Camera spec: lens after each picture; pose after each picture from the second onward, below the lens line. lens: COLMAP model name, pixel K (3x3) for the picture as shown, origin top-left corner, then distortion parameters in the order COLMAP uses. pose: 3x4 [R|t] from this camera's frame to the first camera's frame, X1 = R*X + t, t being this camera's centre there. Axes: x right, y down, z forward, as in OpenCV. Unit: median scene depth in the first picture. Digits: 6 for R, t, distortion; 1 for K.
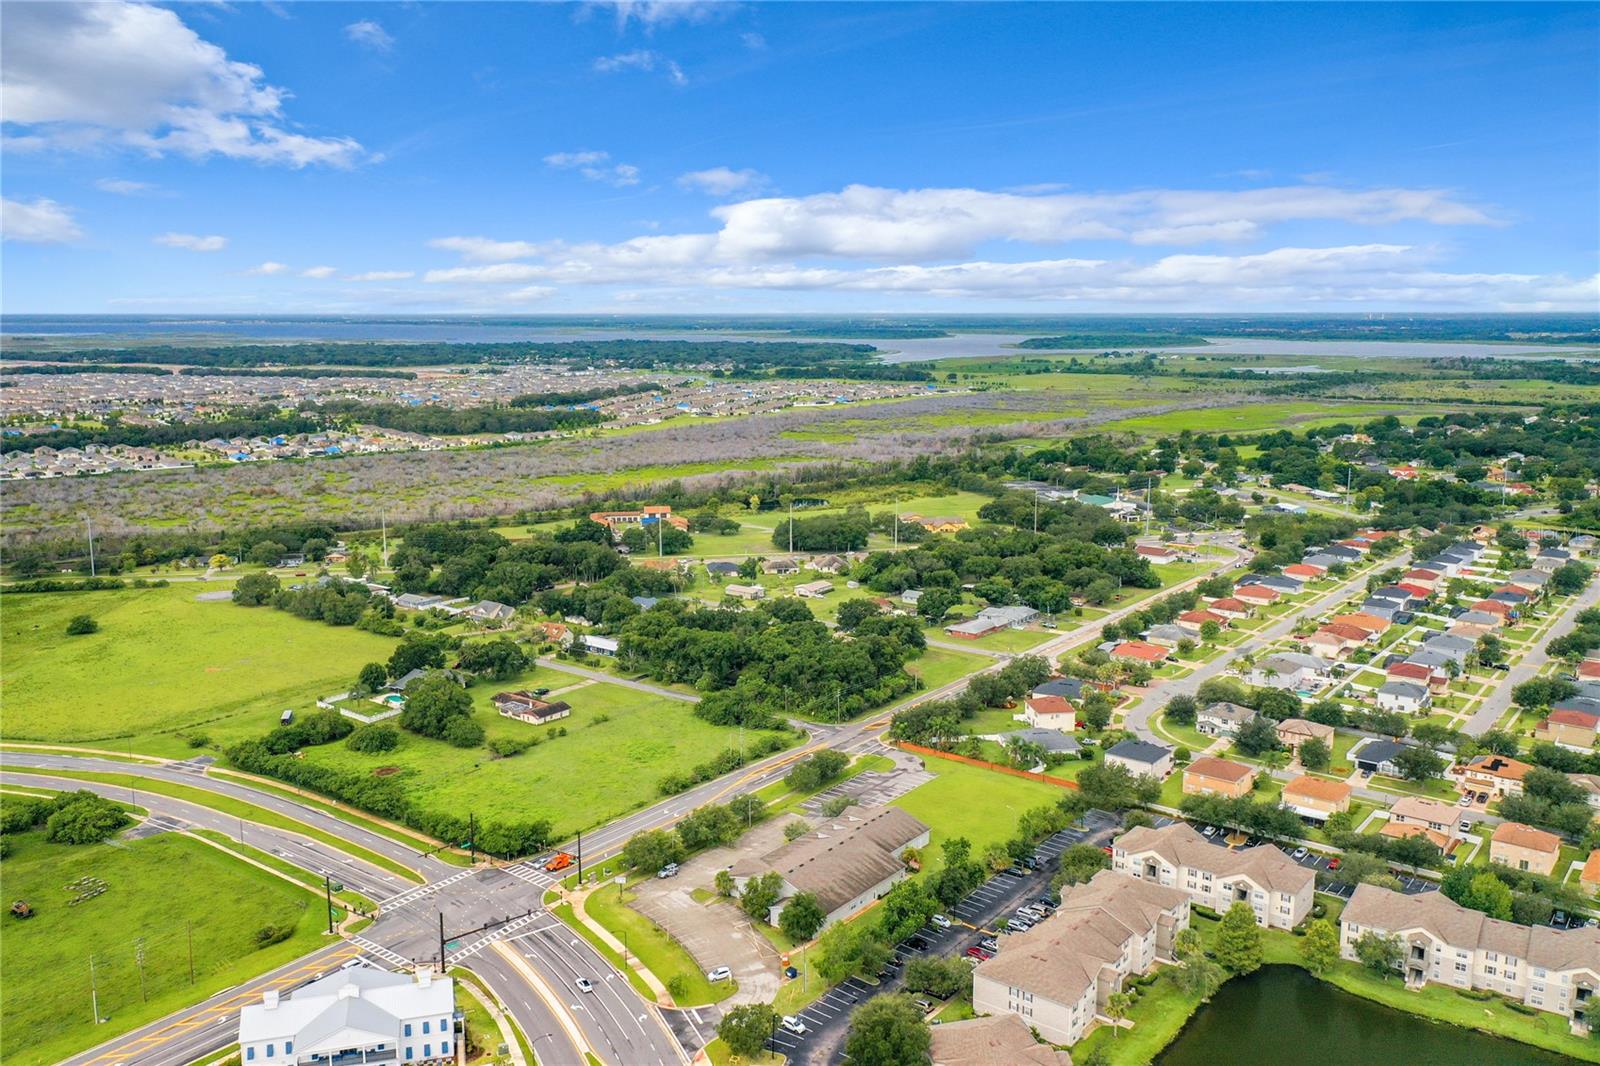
lens RADIAL K [[1295.9, 0, 797.2], [0, 1295.9, 534.0], [0, 0, 1]] dist [0.008498, 0.014385]
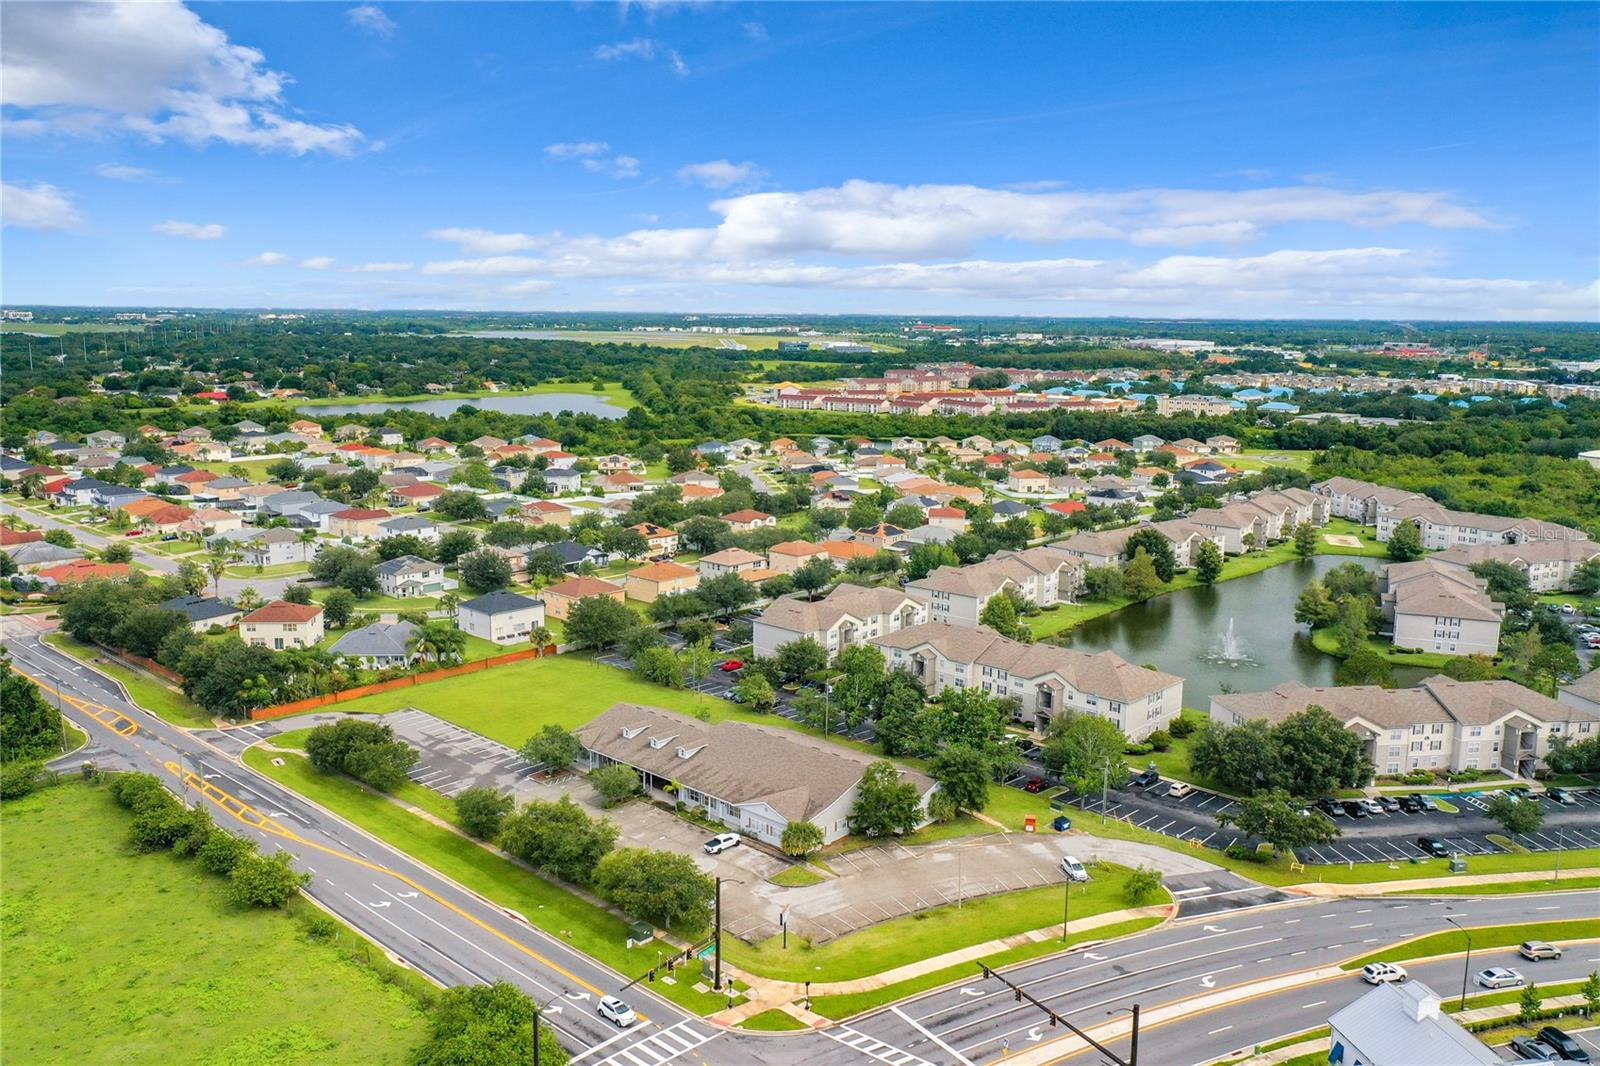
lens RADIAL K [[1275.6, 0, 797.9], [0, 1275.6, 533.1], [0, 0, 1]] dist [0.011995, 0.007927]
pose [[0.095659, -0.169330, 0.980906, -0.497849], [0.160537, 0.975149, 0.152680, 0.037566], [-0.982383, 0.142867, 0.120466, 0.756706]]
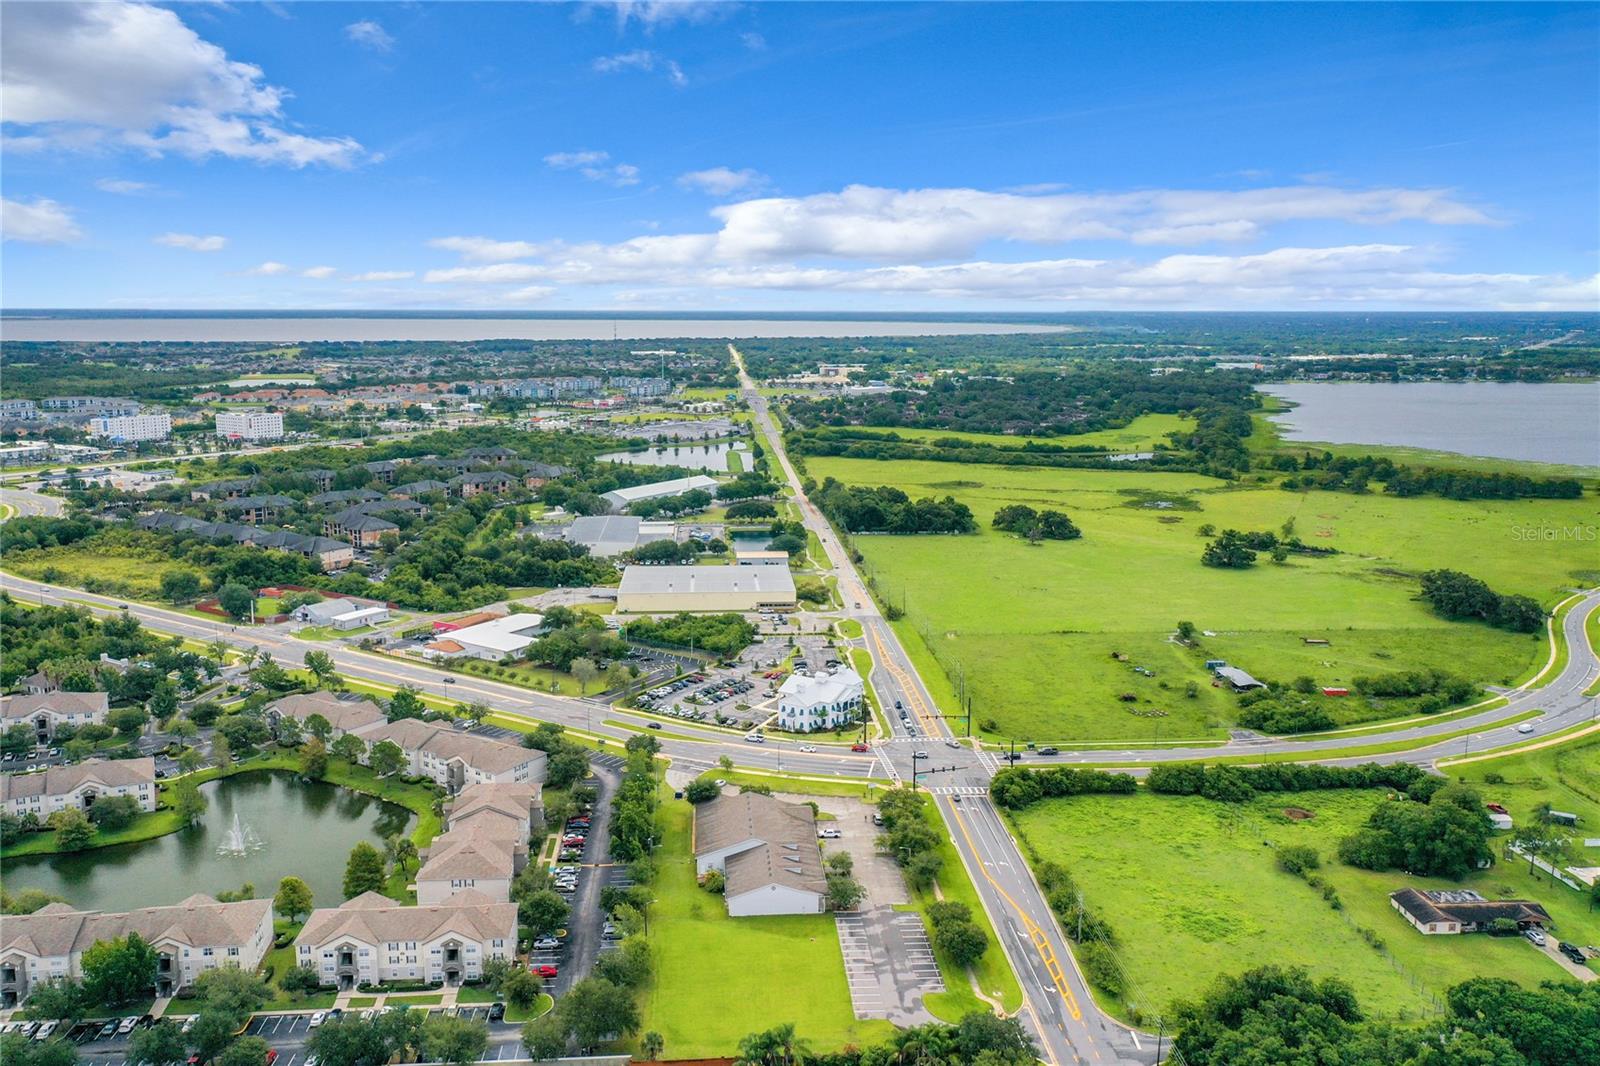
lens RADIAL K [[1308.0, 0, 800.0], [0, 1308.0, 533.0], [0, 0, 1]] dist [0.008076, 0.005199]
pose [[-0.748659, 0.113805, -0.653115, 0.562161], [-0.114901, 0.947972, 0.296894, -0.254537], [0.652923, 0.297316, -0.696631, 1.435164]]
